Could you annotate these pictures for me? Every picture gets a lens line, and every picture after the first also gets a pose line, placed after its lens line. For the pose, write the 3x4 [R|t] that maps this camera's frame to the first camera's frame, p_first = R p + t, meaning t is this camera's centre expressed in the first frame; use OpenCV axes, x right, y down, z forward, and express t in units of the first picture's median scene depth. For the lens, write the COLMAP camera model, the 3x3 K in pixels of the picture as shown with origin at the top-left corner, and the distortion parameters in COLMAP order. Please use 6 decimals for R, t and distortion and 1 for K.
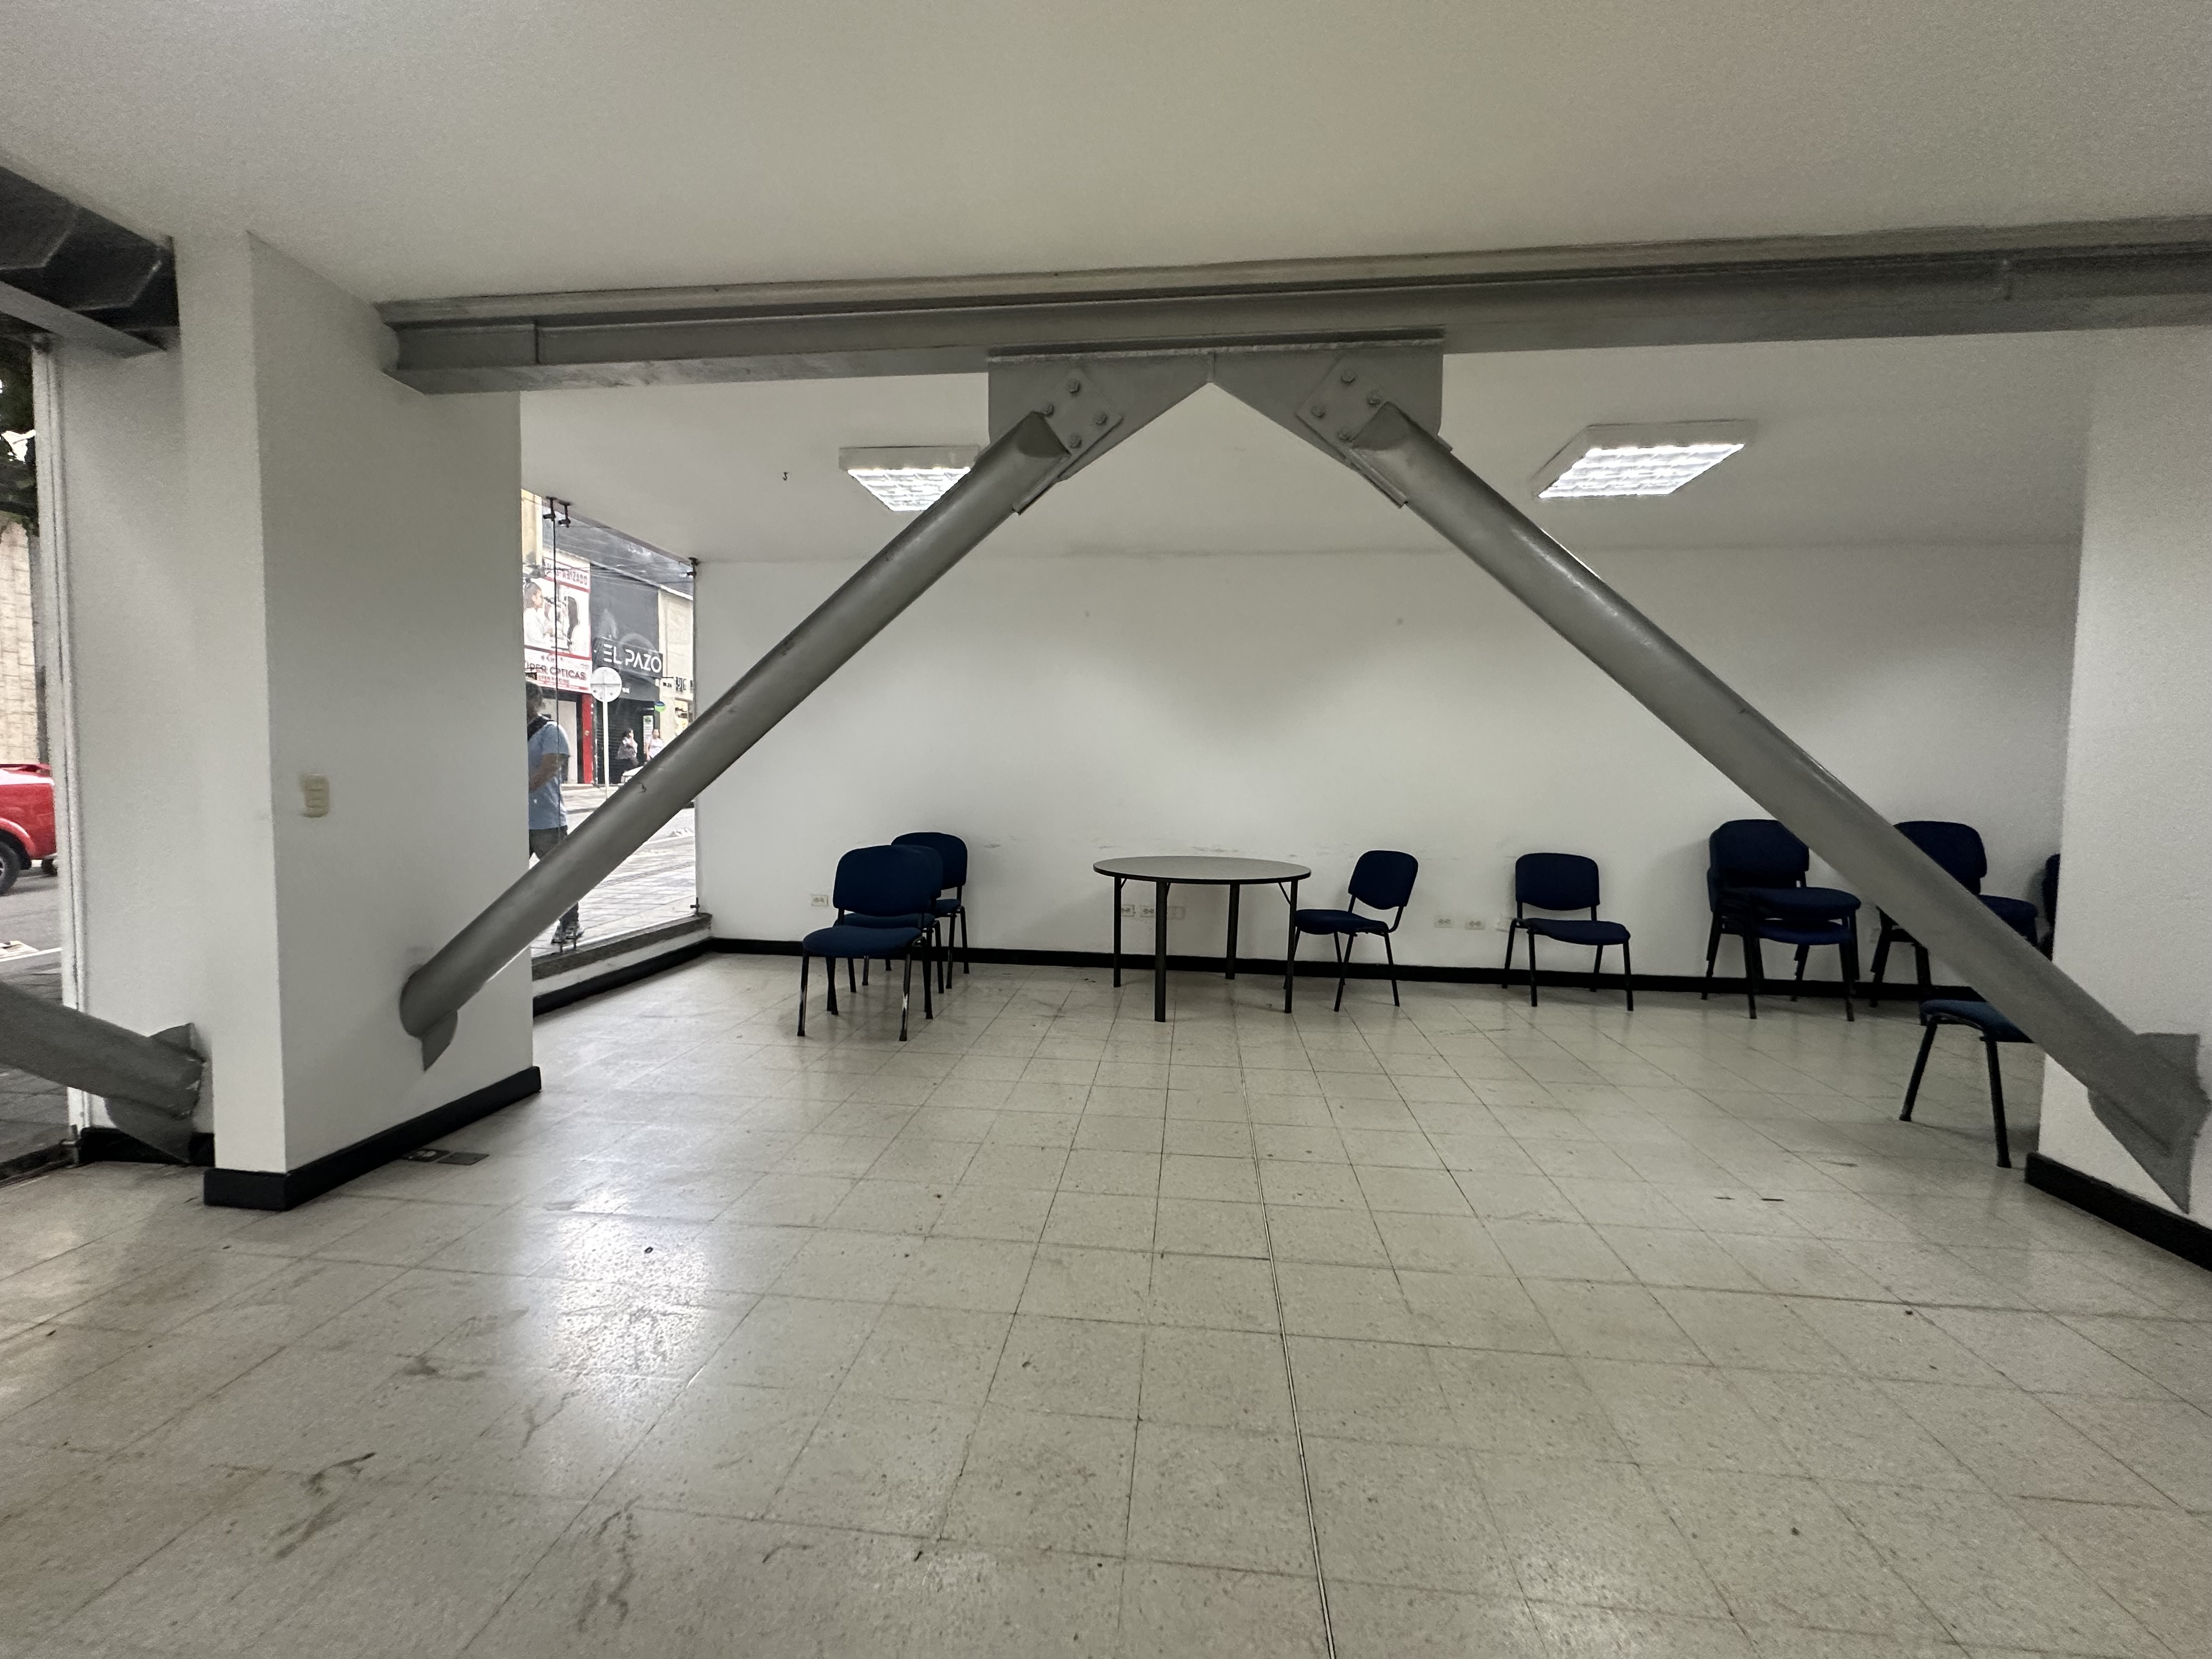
lens RADIAL K [[879.6, 0, 1100.6], [0, 879.6, 838.7], [0, 0, 1]] dist [-0.000252, -0.000081]
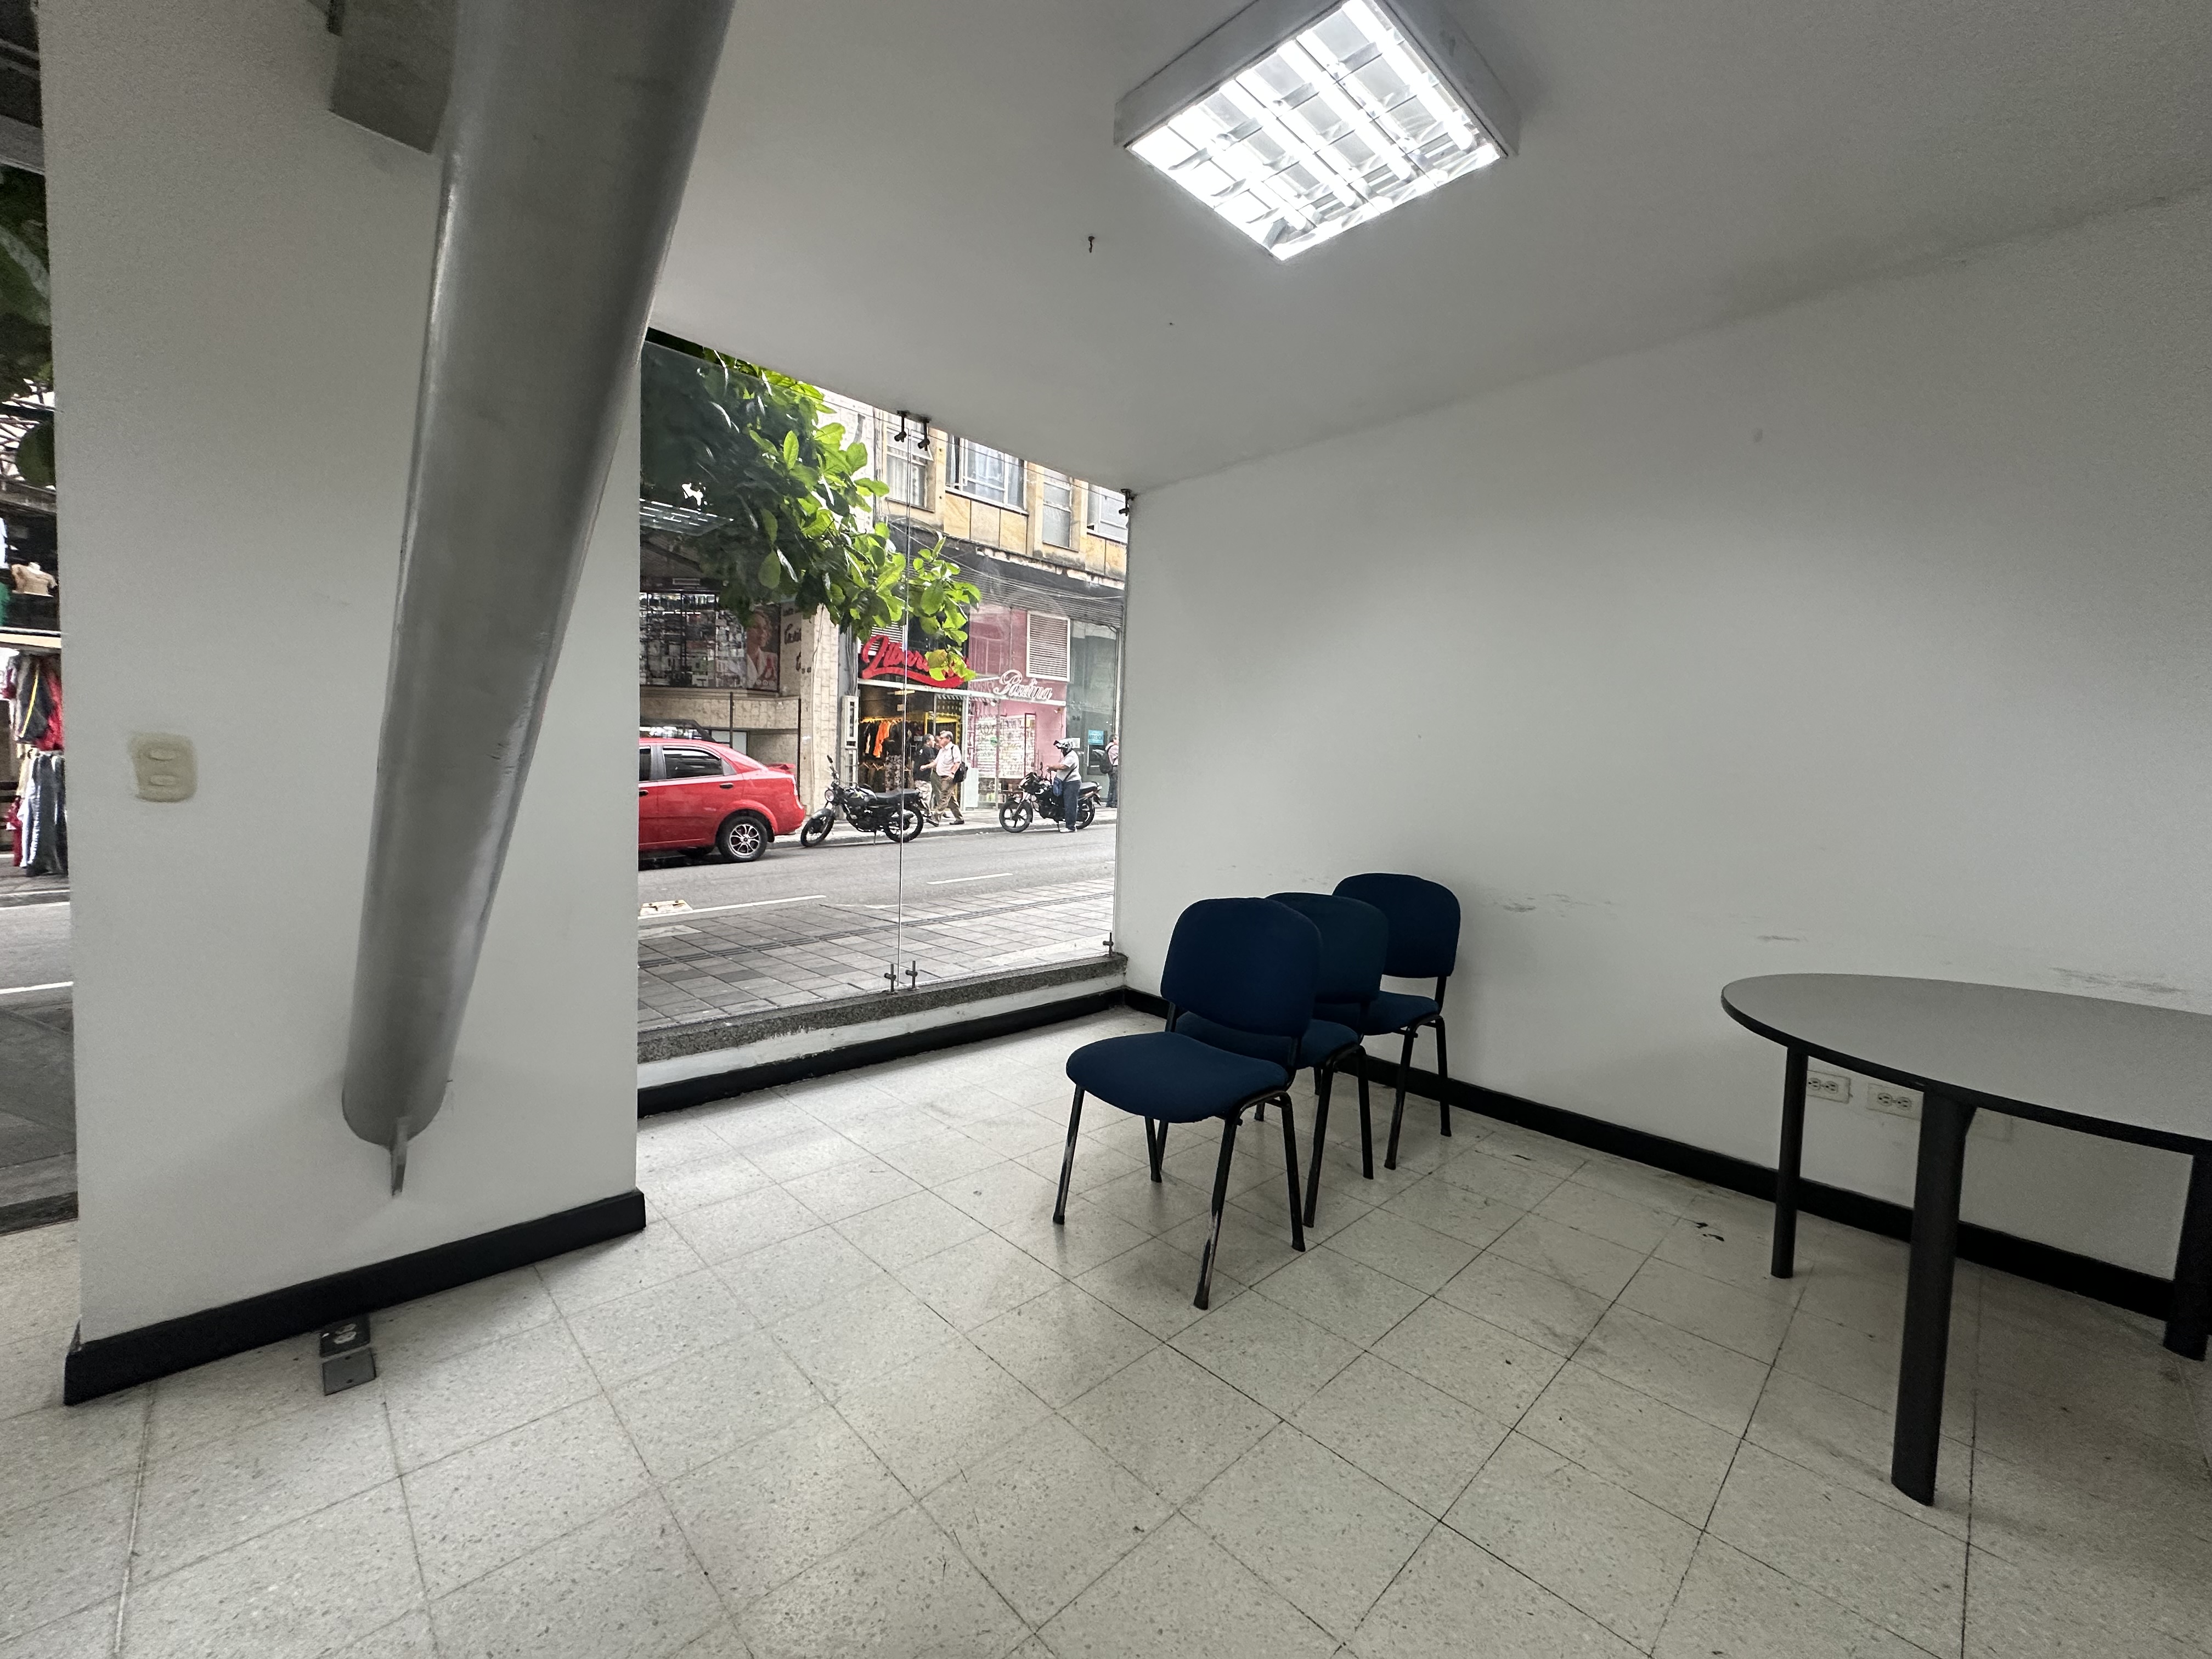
lens RADIAL K [[879.6, 0, 1115.1], [0, 879.6, 826.8], [0, 0, 1]] dist [-0.000252, -0.000081]
pose [[0.775826, 0.048818, -0.629056, 0.030928], [-0.068791, 0.997604, -0.007422, -0.027742], [0.627186, 0.049031, 0.777325, 0.556538]]
